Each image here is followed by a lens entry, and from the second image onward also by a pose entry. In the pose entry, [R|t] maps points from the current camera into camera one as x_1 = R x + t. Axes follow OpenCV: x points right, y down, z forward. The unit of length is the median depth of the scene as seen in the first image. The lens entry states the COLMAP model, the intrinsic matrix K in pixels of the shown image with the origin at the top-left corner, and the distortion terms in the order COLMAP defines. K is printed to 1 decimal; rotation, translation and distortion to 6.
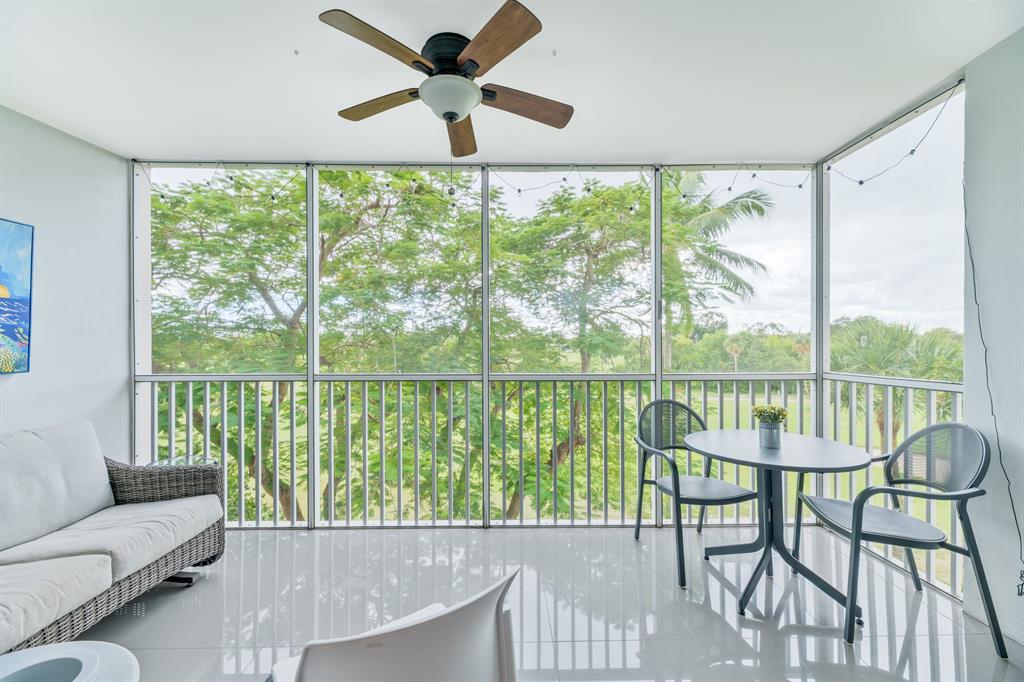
lens RADIAL K [[403.9, 0, 512.0], [0, 403.9, 341.0], [0, 0, 1]] dist [0.001483, -0.000219]
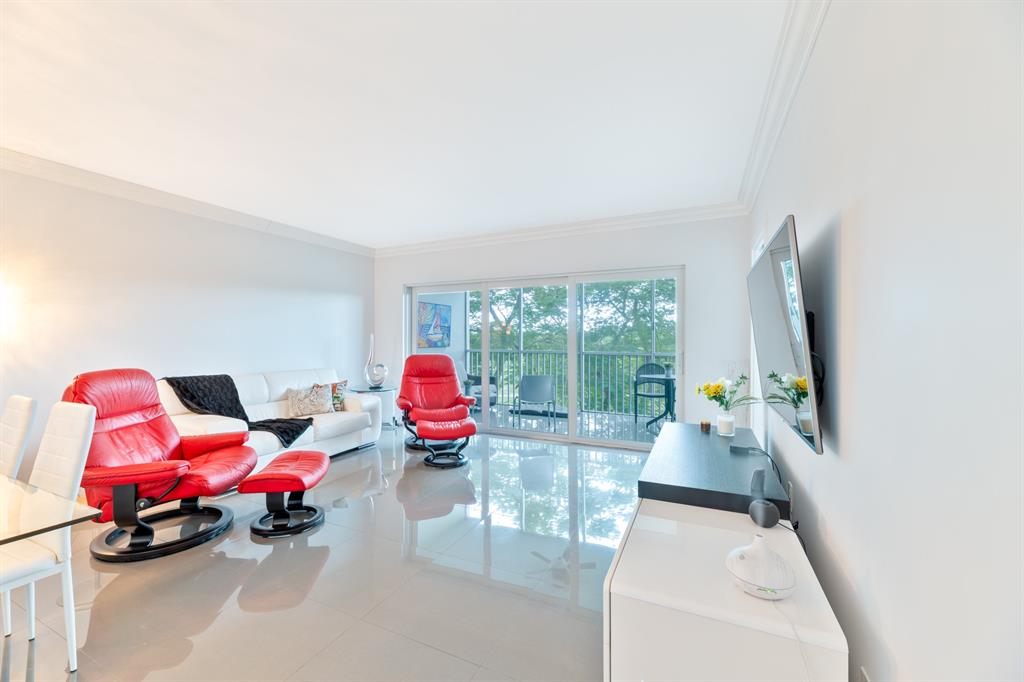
lens RADIAL K [[404.9, 0, 512.0], [0, 404.9, 341.0], [0, 0, 1]] dist [0.003293, 0.000082]
pose [[0.893273, 0.010129, -0.449401, 0.727696], [-0.006162, 0.999928, 0.010289, -0.011208], [0.449473, -0.006421, 0.893271, -1.556306]]
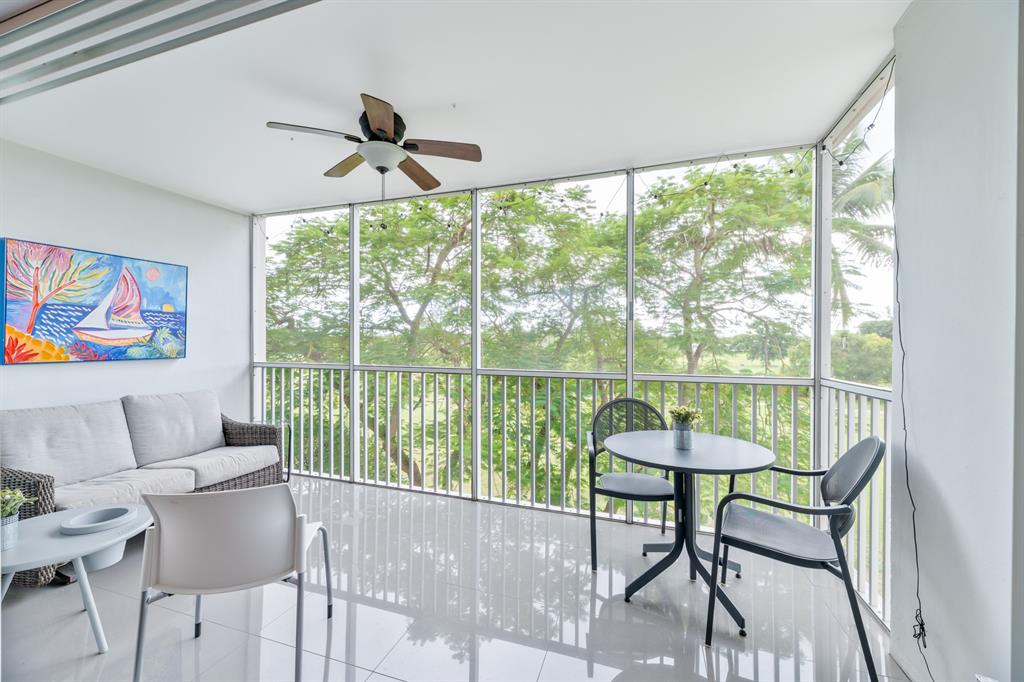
lens RADIAL K [[404.9, 0, 512.0], [0, 404.9, 341.0], [0, 0, 1]] dist [0.003293, 0.000082]
pose [[0.940653, 0.009473, -0.339238, 0.453987], [-0.007763, 0.999949, 0.006398, -0.008360], [0.339281, -0.003385, 0.940679, -0.061101]]
